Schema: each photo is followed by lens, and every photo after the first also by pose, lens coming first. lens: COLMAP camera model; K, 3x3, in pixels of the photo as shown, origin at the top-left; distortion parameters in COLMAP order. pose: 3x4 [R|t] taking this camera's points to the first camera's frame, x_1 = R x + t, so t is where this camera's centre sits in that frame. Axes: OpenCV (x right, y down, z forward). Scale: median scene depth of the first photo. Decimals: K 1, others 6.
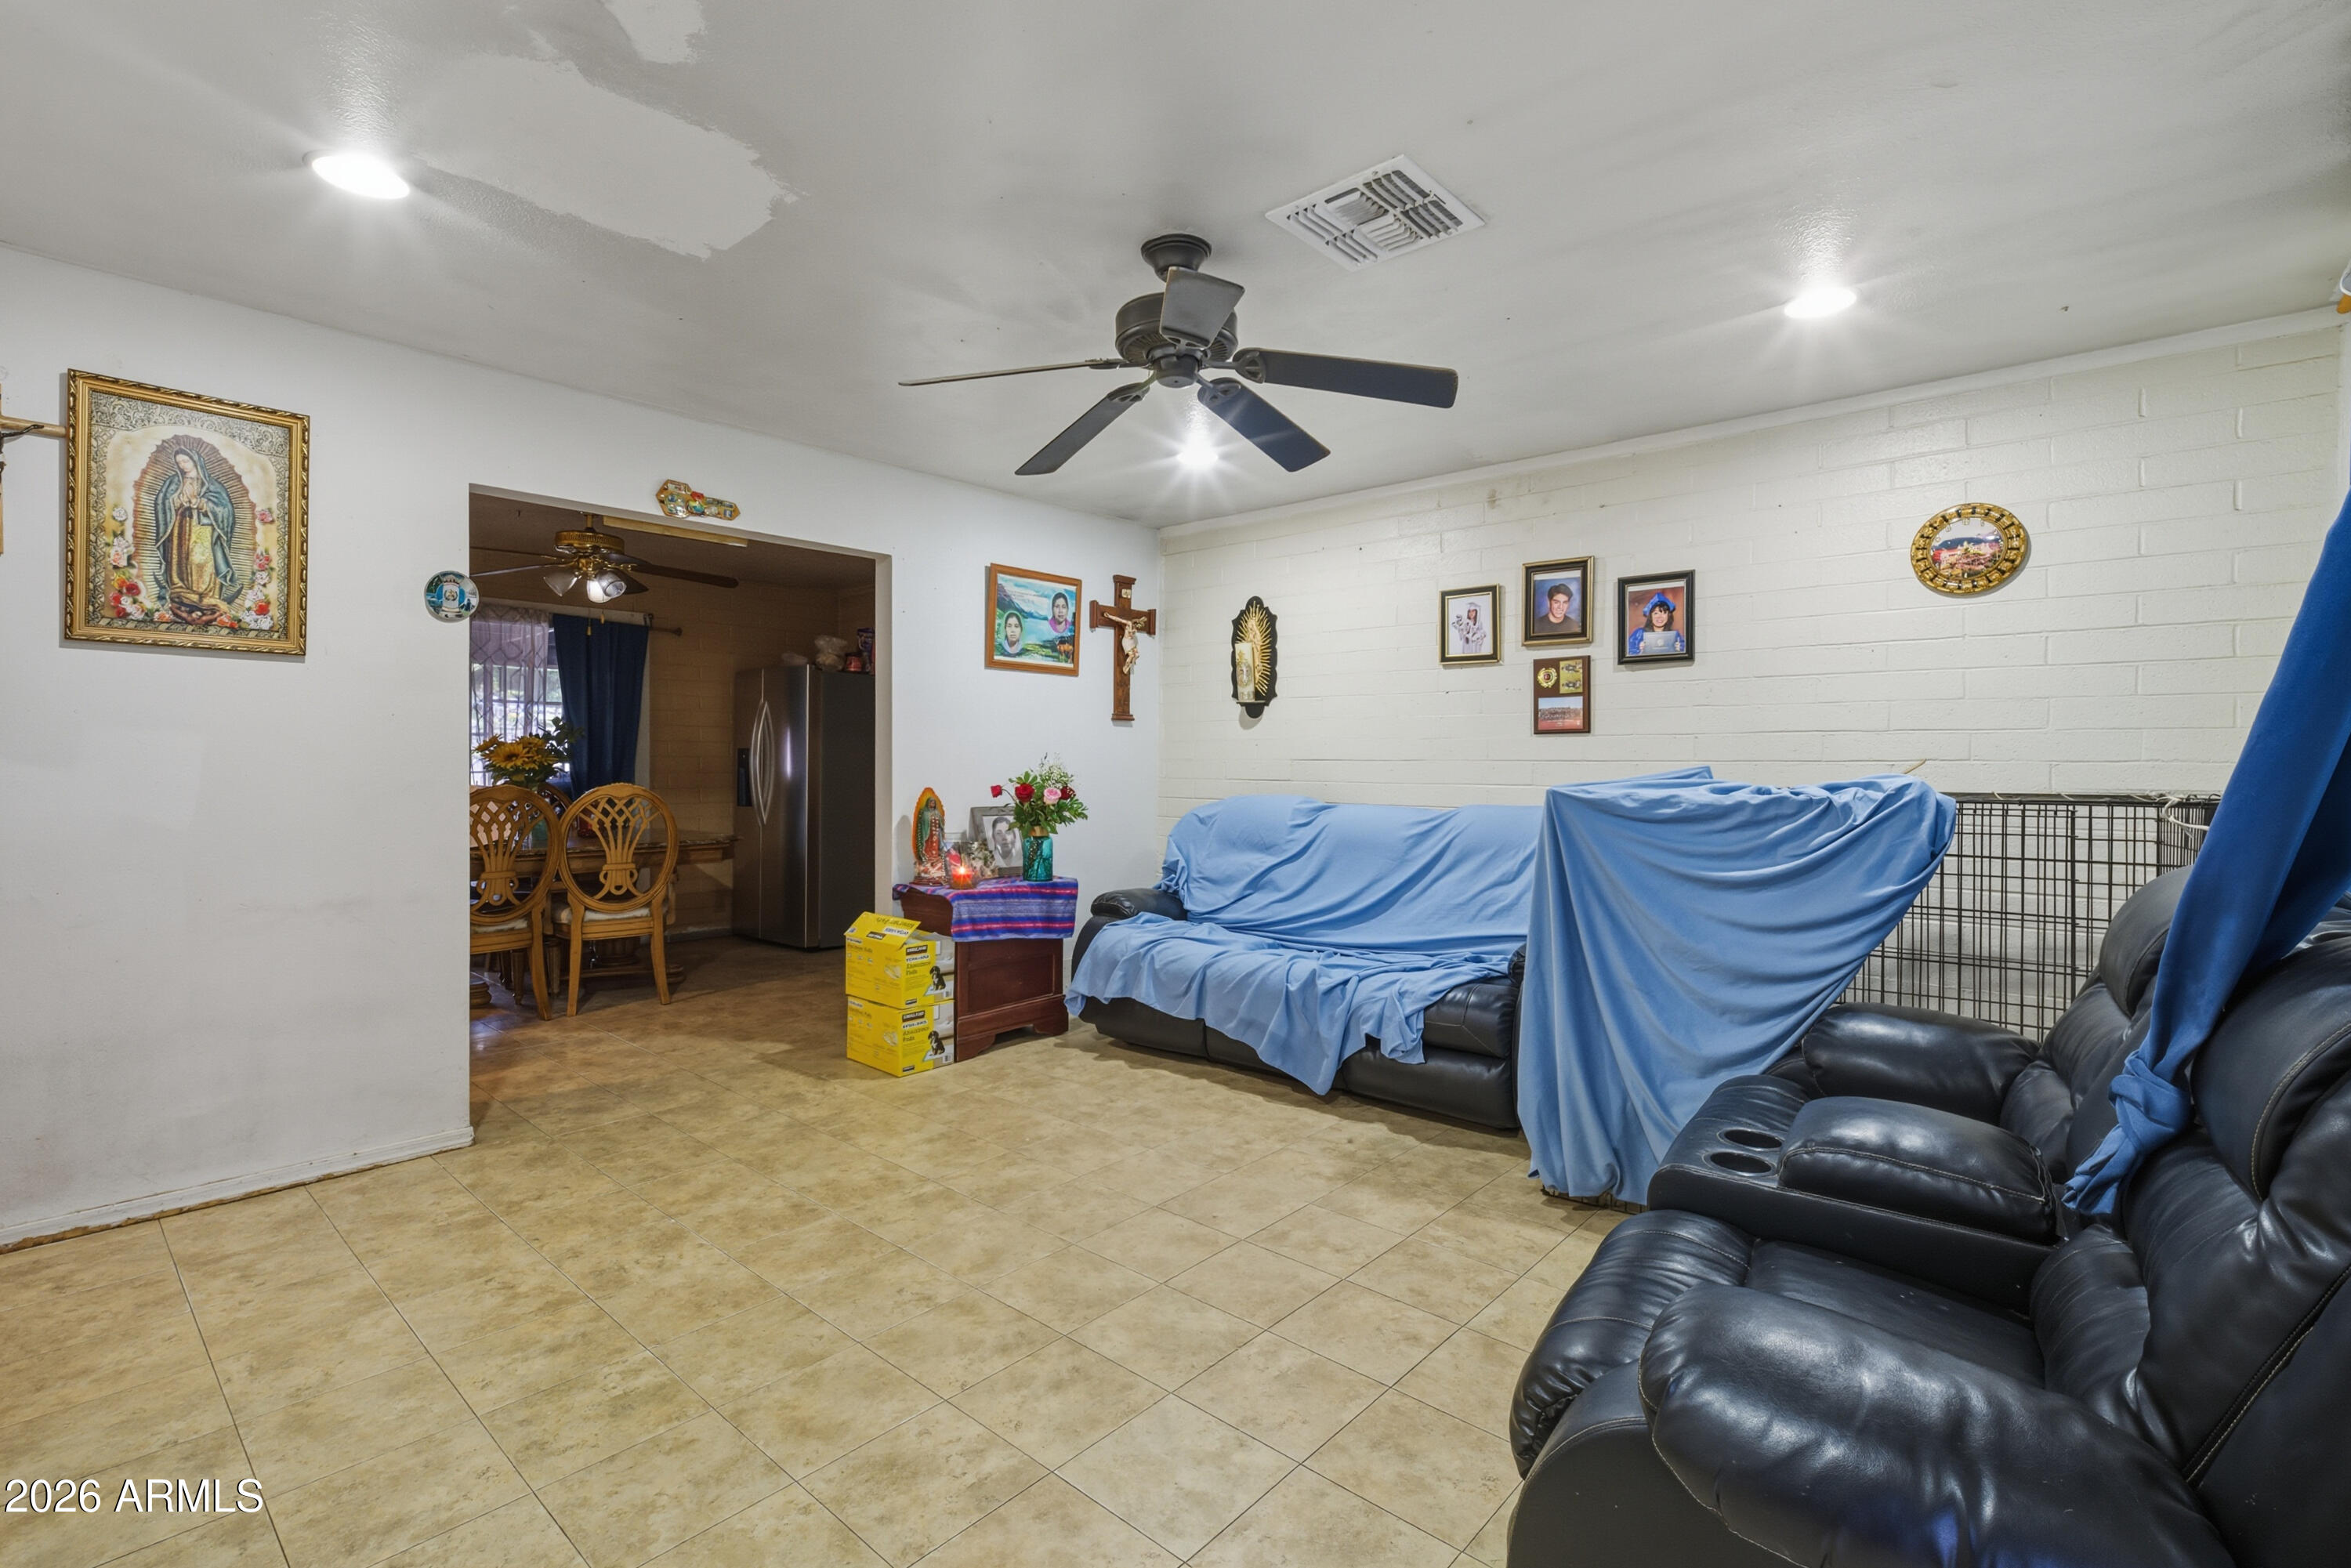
lens RADIAL K [[1057.9, 0, 1187.1], [0, 1057.9, 761.2], [0, 0, 1]] dist [0.014095, -0.010843]
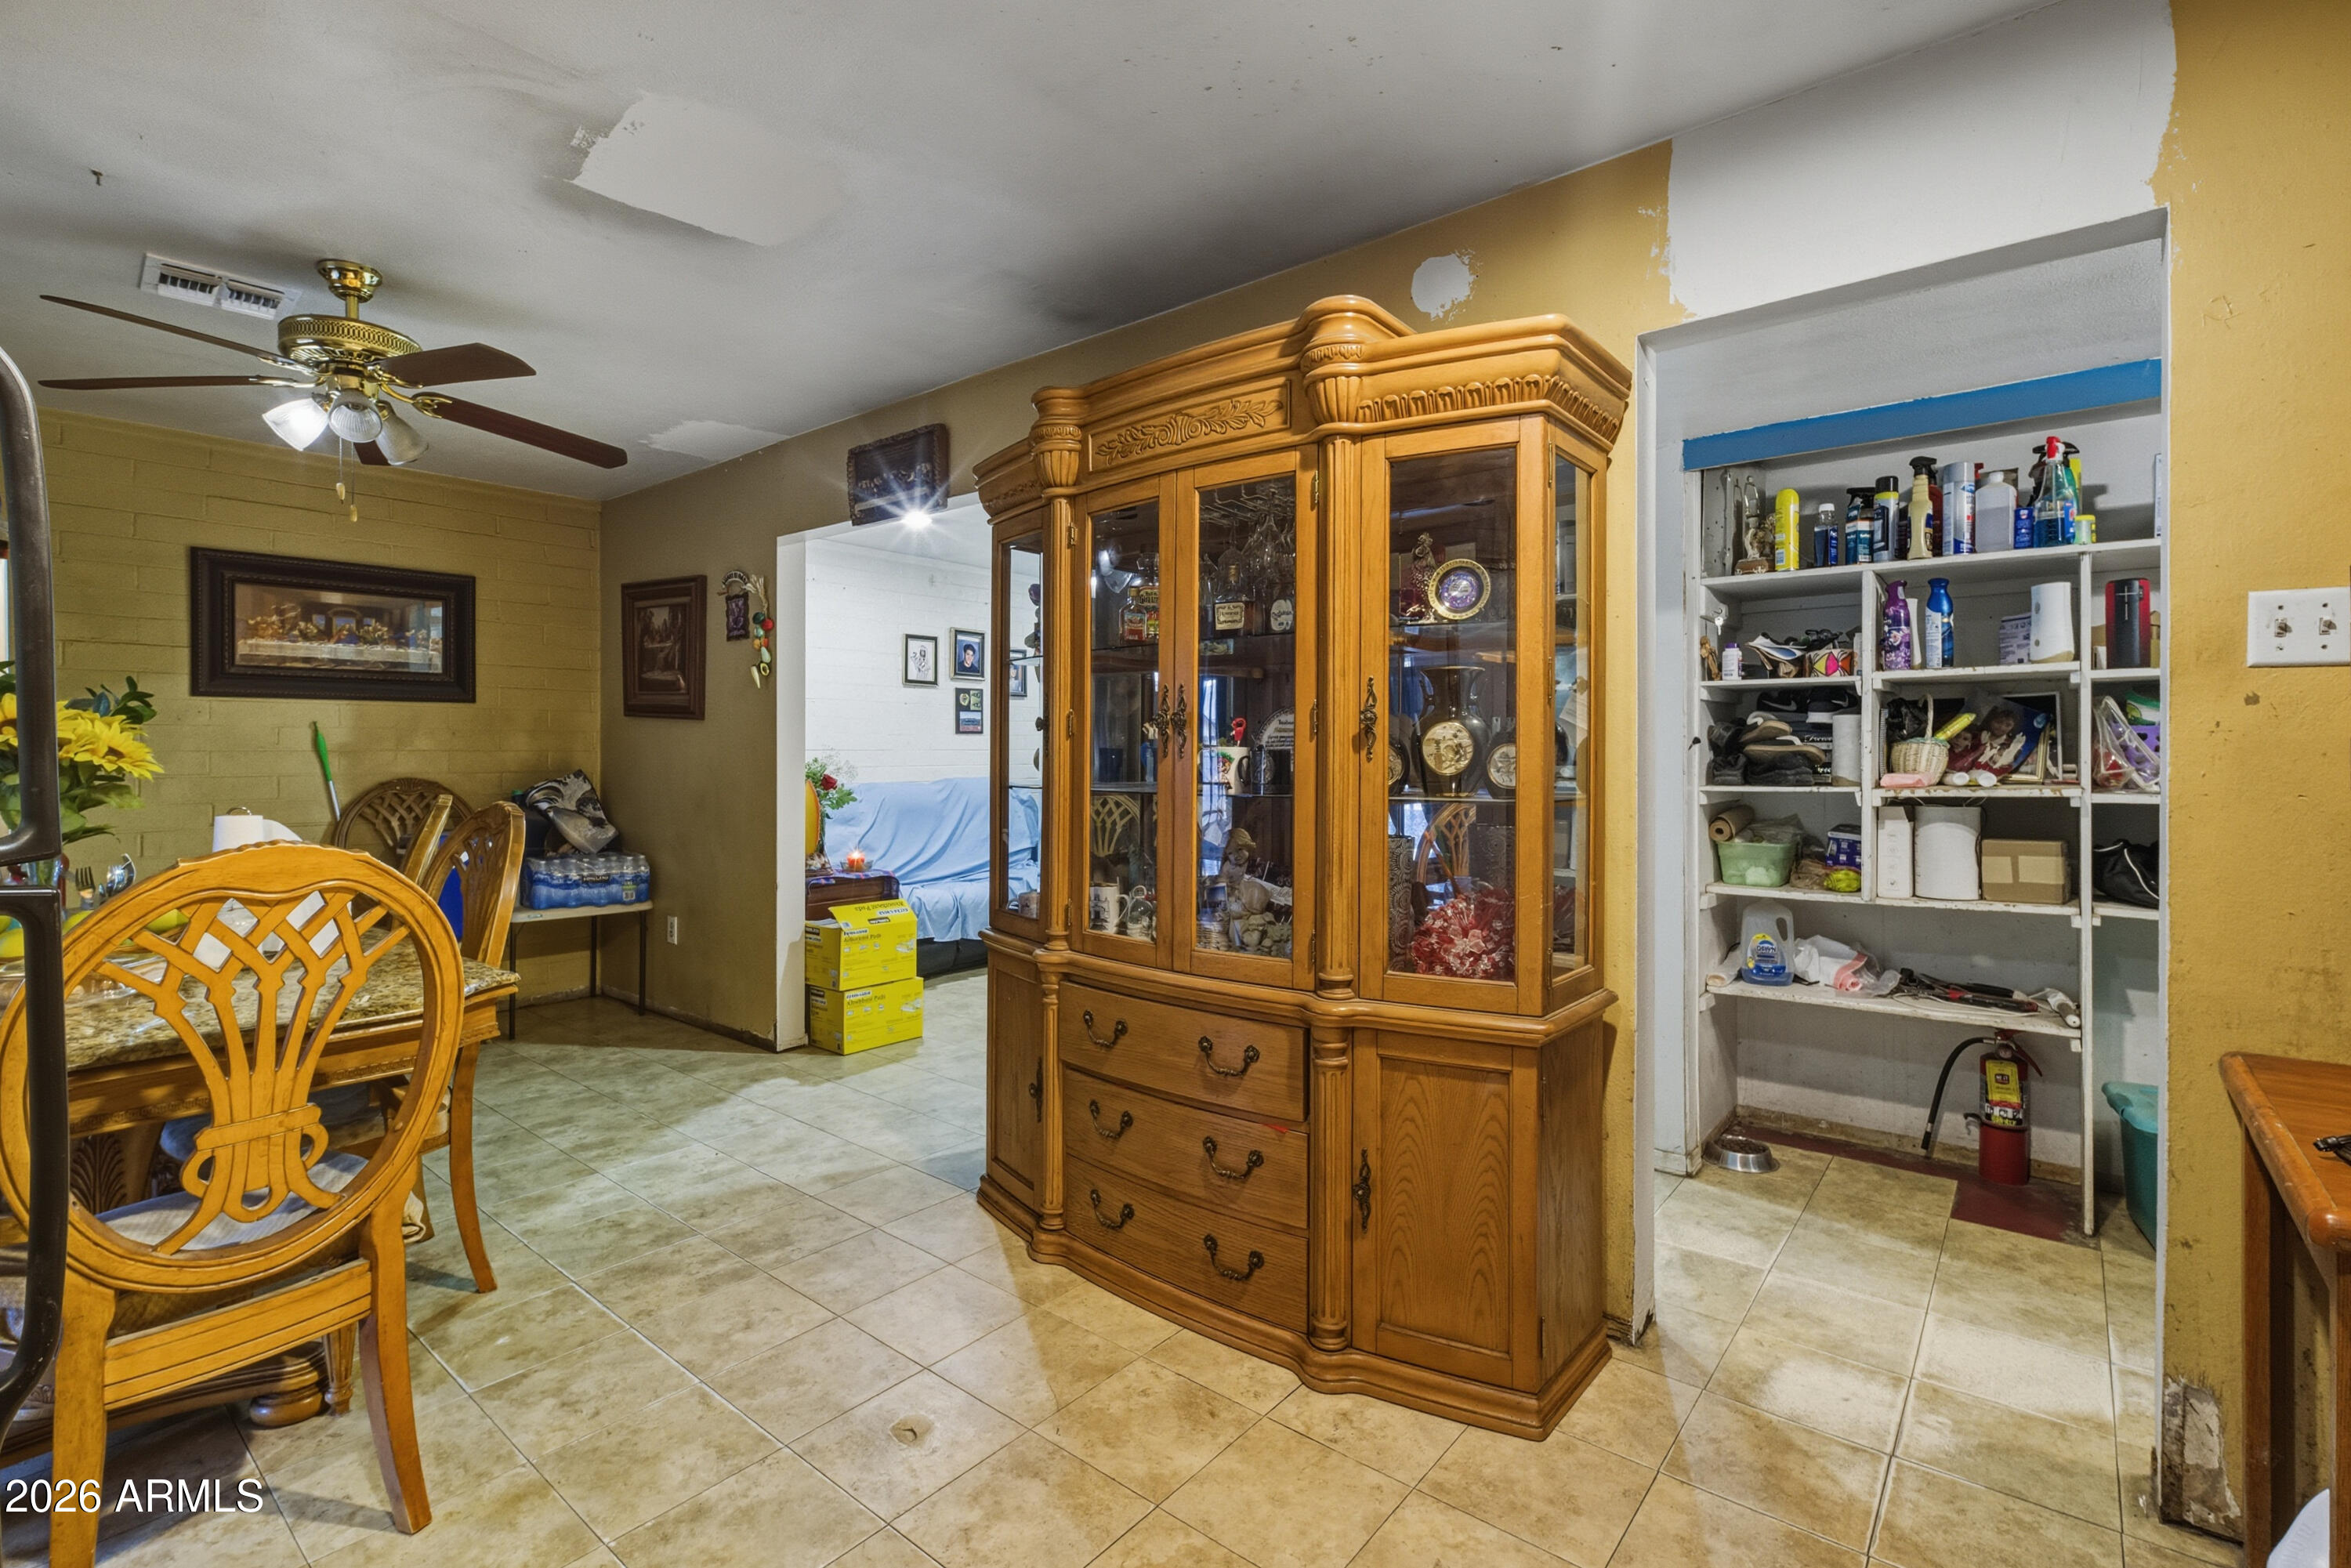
lens RADIAL K [[1057.5, 0, 1182.1], [0, 1057.5, 746.8], [0, 0, 1]] dist [0.014505, -0.009562]
pose [[-0.034238, -0.001627, 0.999412, -1.366362], [0.001042, 0.999998, 0.001663, -0.008363], [-0.999413, 0.001098, -0.034236, 0.747516]]
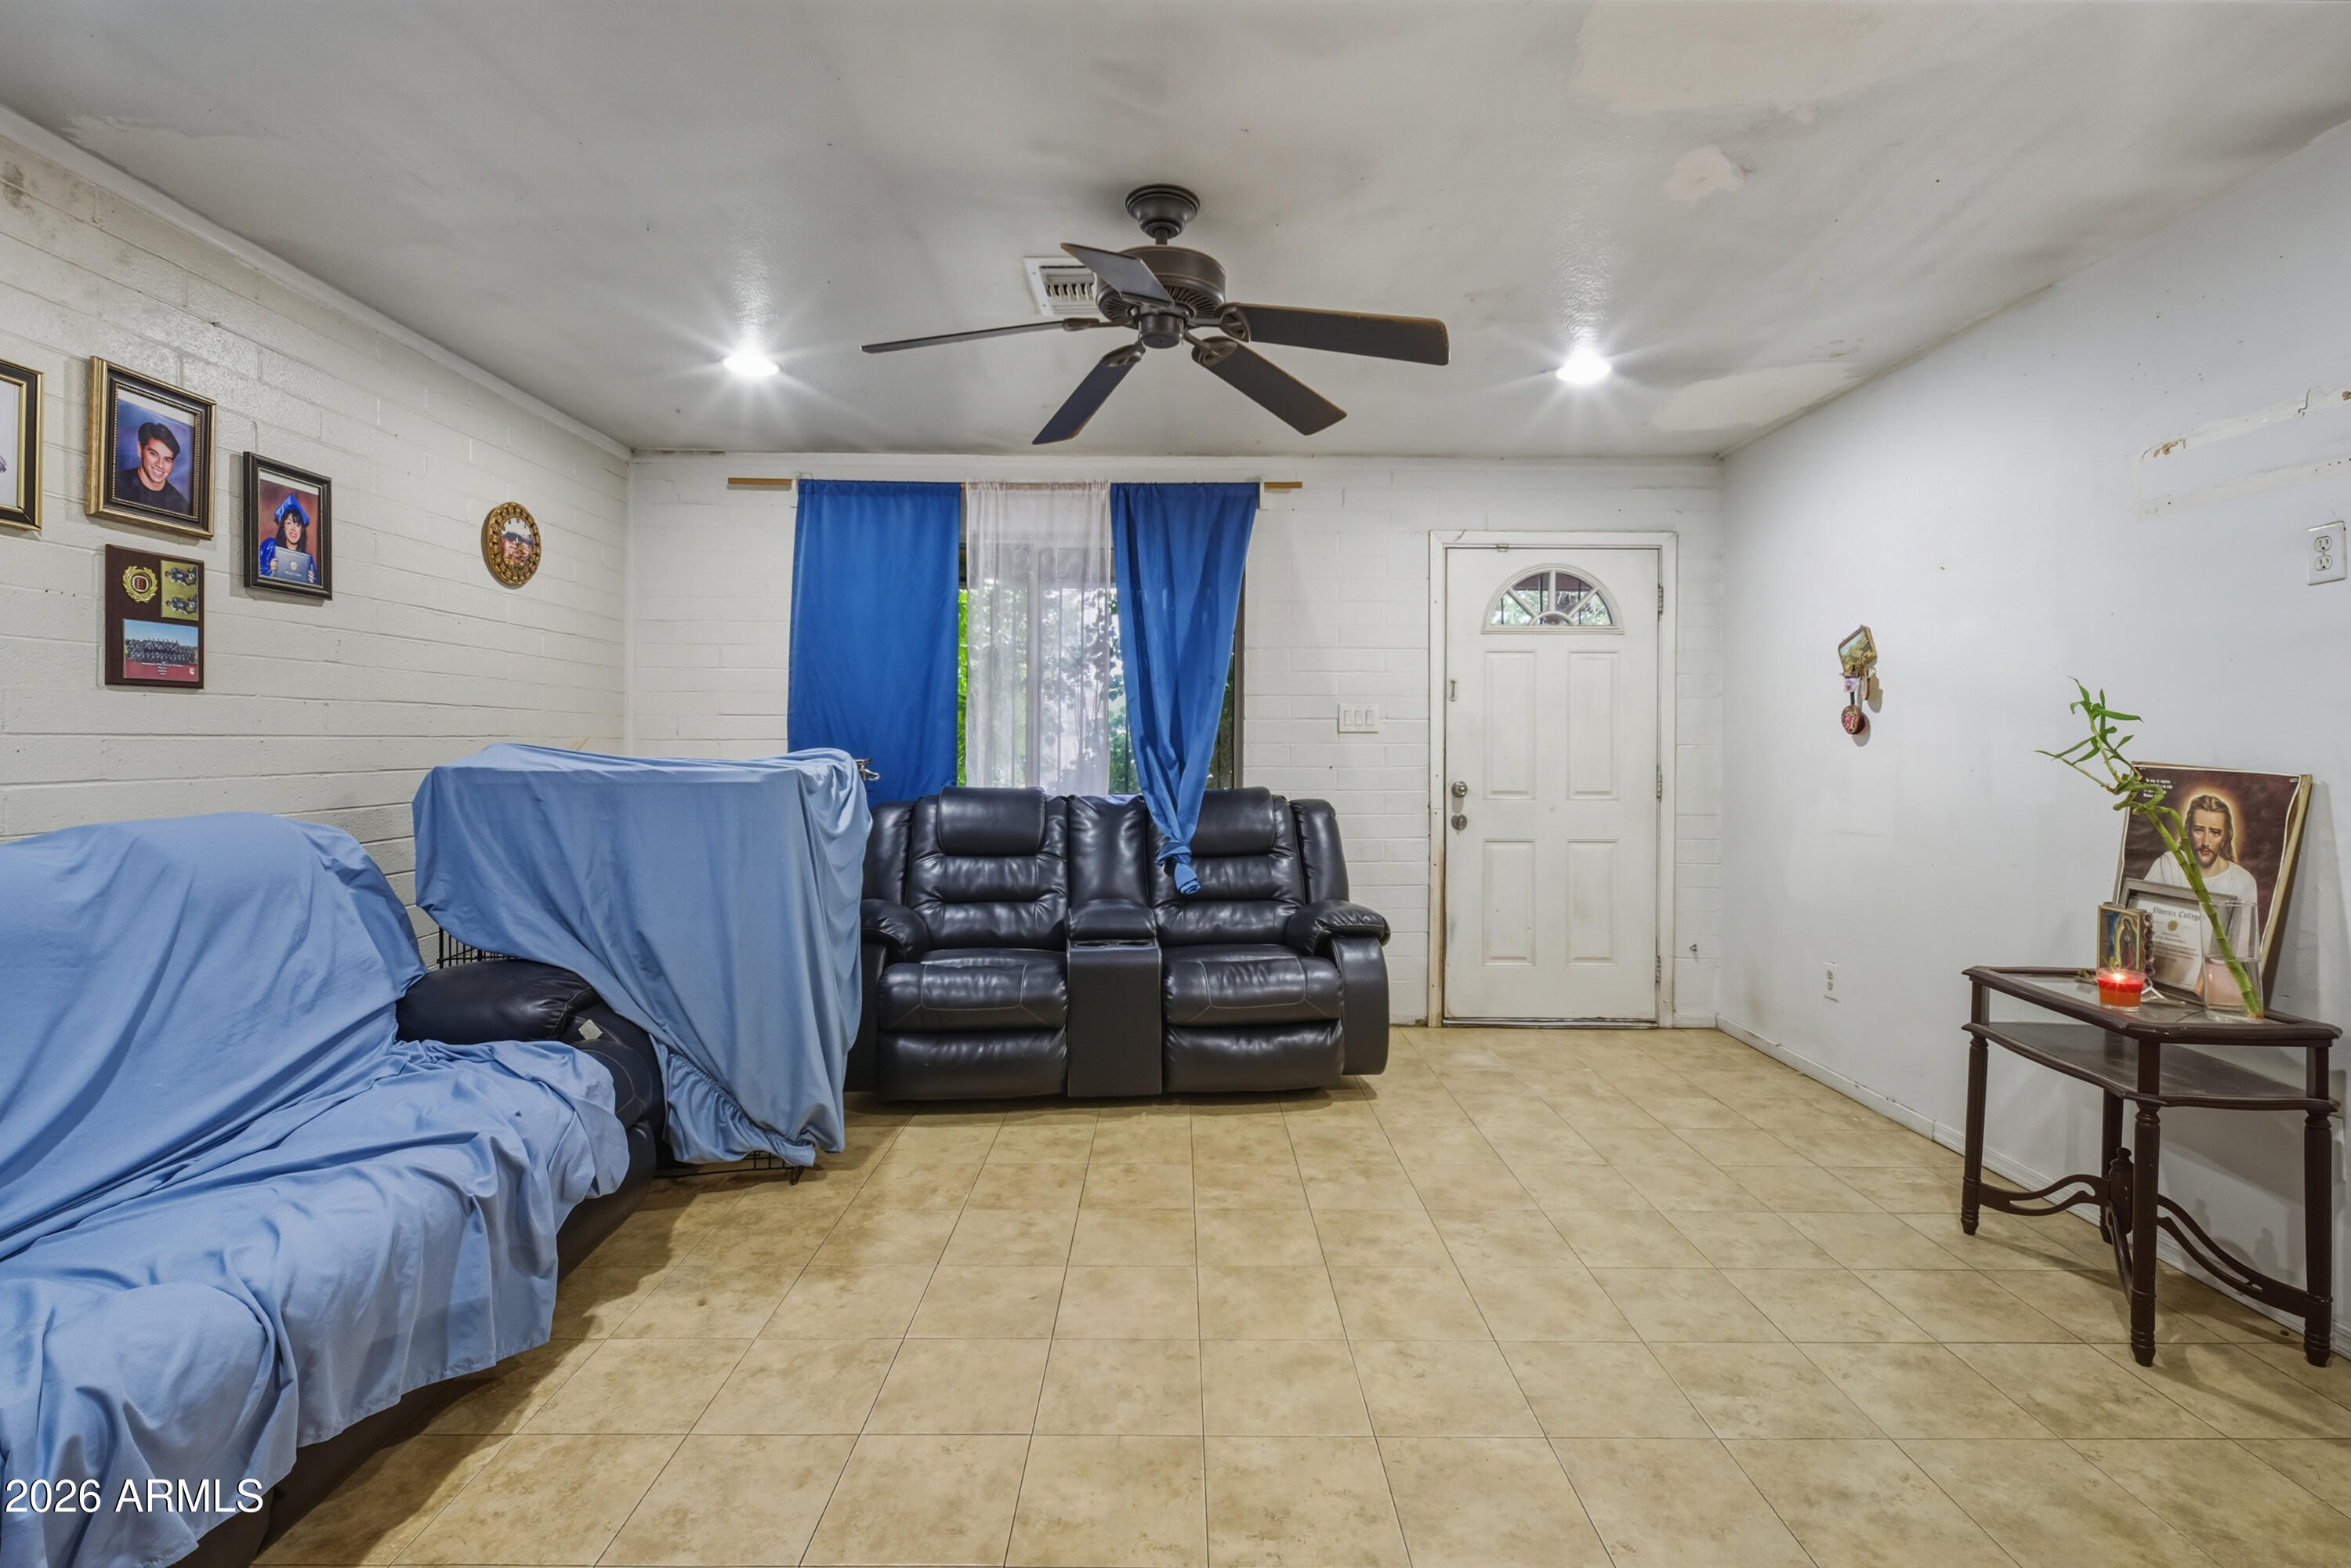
lens RADIAL K [[1057.5, 0, 1182.1], [0, 1057.5, 746.8], [0, 0, 1]] dist [0.014505, -0.009562]
pose [[-0.662955, -0.009497, 0.748599, -0.452847], [-0.006797, 0.999955, 0.006666, -0.001769], [-0.748628, -0.000669, -0.662990, 0.999404]]
